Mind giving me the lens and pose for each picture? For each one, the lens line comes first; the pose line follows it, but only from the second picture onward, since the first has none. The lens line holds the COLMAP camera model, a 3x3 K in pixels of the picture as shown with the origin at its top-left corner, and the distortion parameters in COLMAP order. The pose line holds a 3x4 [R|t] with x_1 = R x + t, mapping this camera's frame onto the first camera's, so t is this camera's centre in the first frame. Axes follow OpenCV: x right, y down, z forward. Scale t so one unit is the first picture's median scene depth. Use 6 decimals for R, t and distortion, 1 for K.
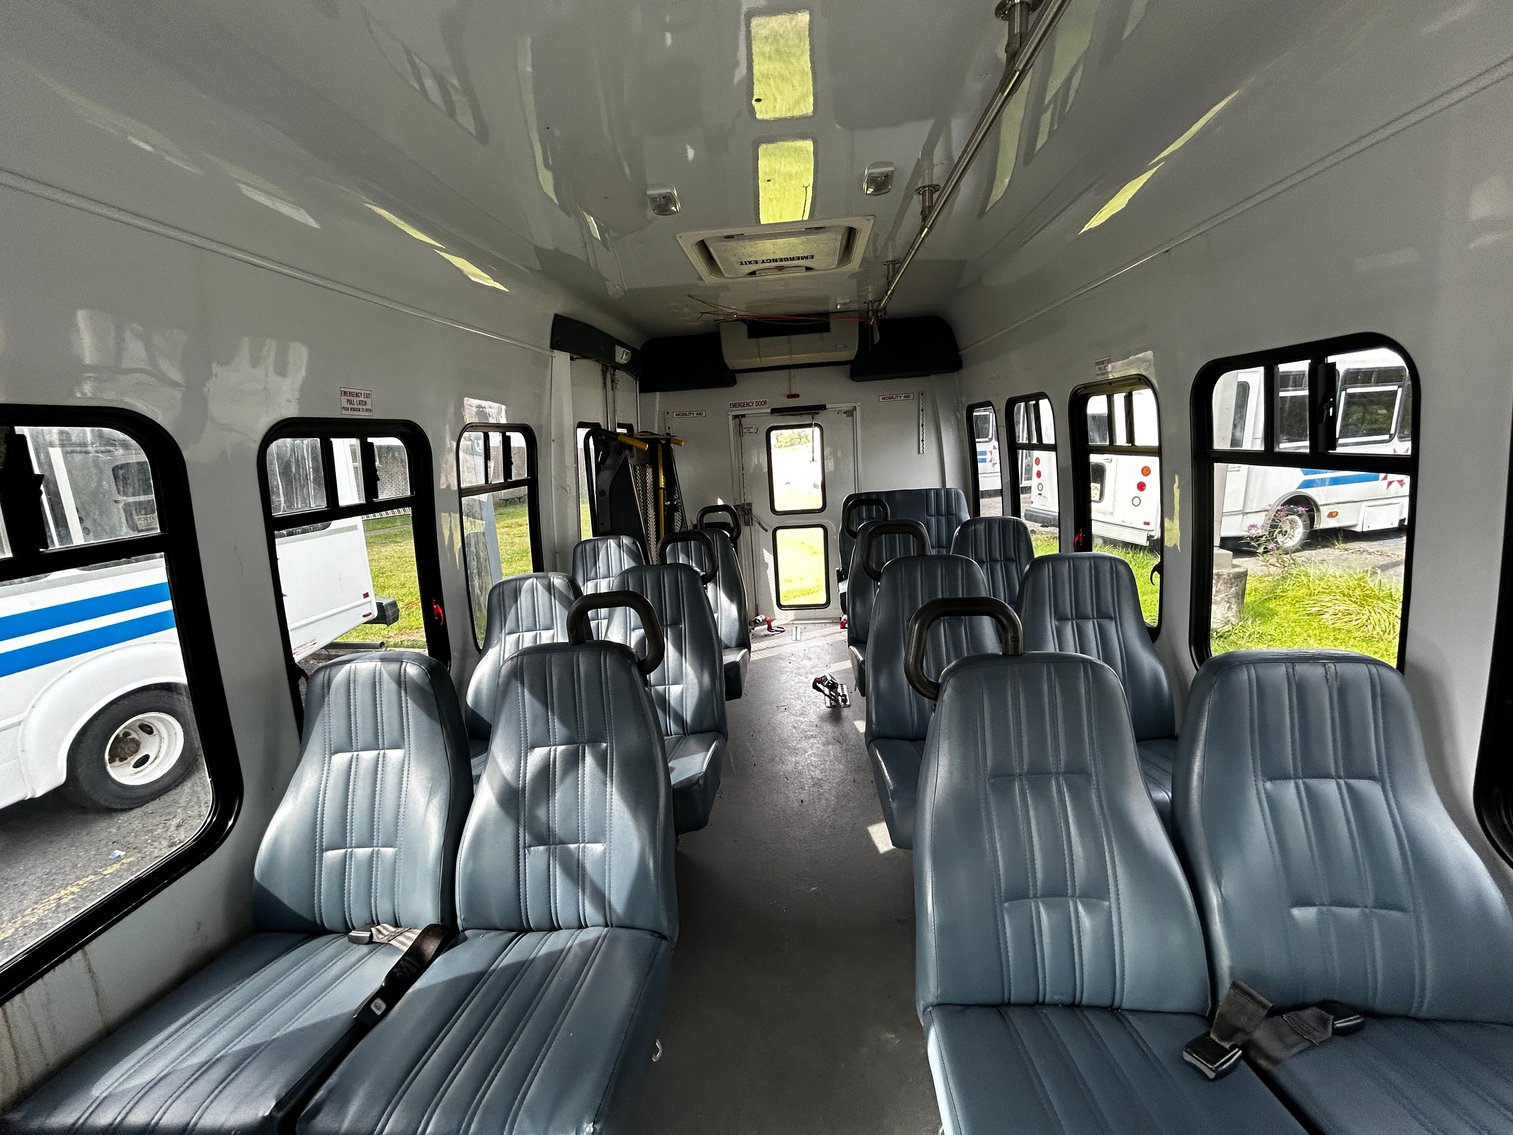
lens RADIAL K [[610.7, 0, 754.7], [0, 610.7, 565.6], [0, 0, 1]] dist [-0.000181, 0.000752]
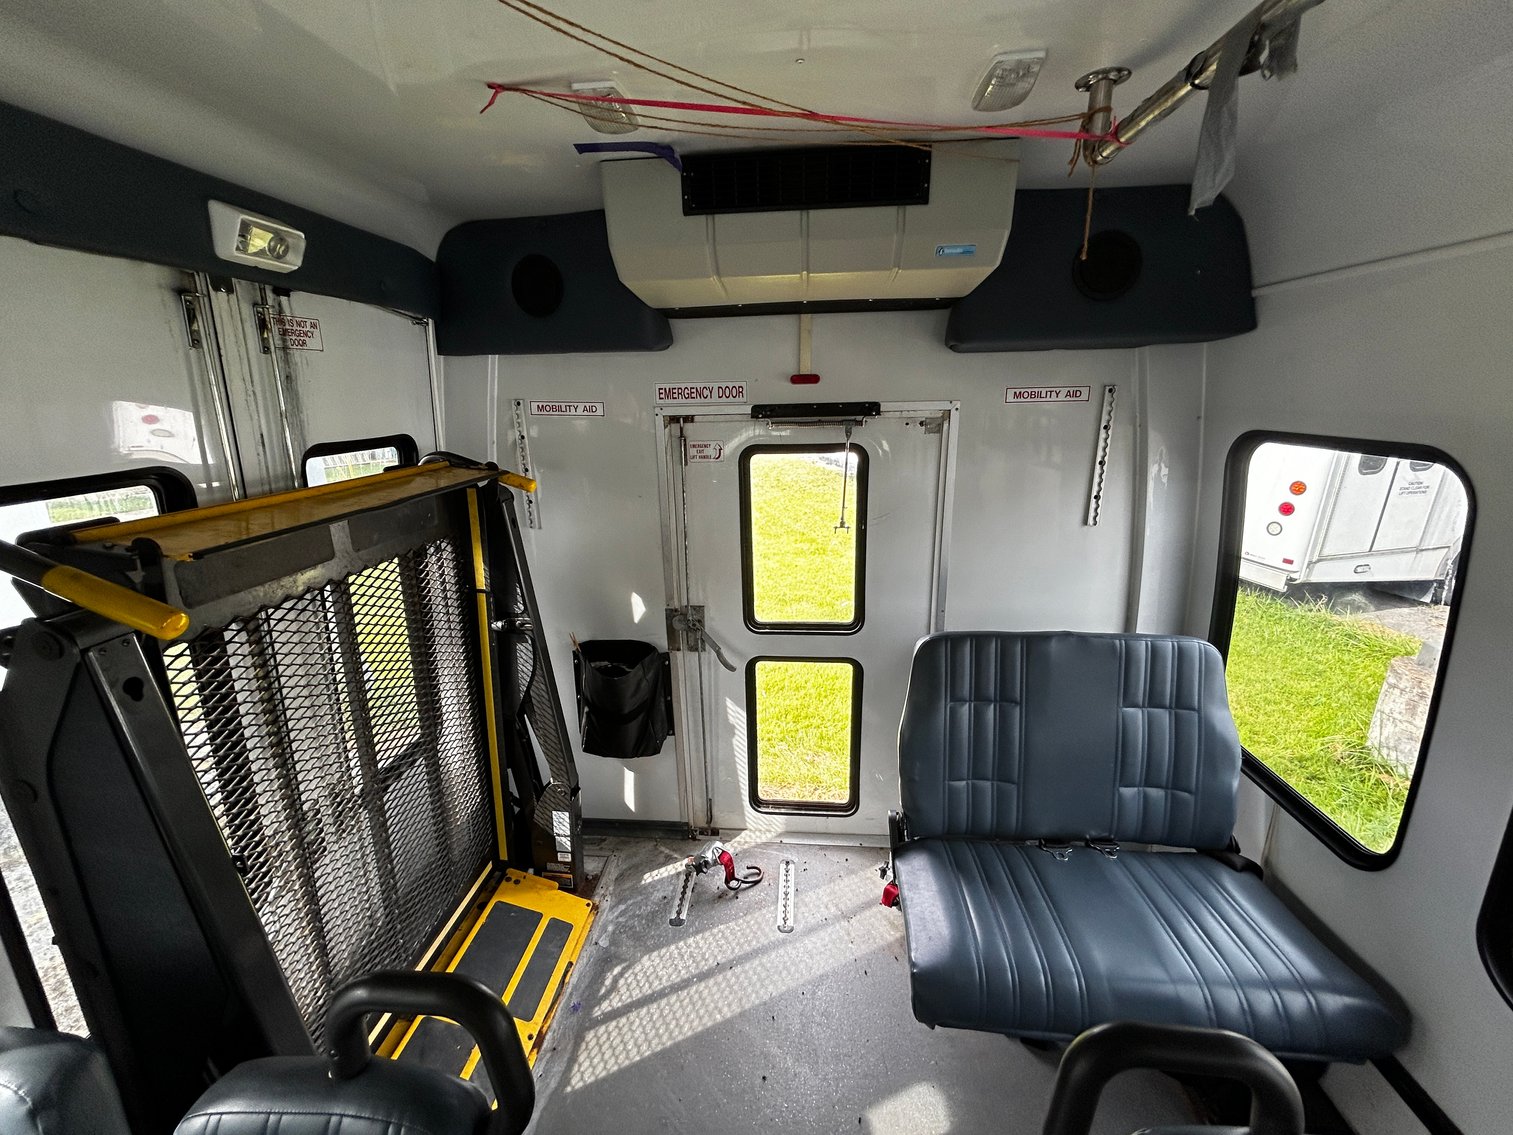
lens RADIAL K [[610.7, 0, 754.3], [0, 610.7, 567.4], [0, 0, 1]] dist [-0.000181, 0.000752]
pose [[0.999030, 0.043276, 0.008097, 0.029331], [-0.043800, 0.995582, 0.083060, -0.177387], [-0.004467, -0.083334, 0.996512, 0.555317]]
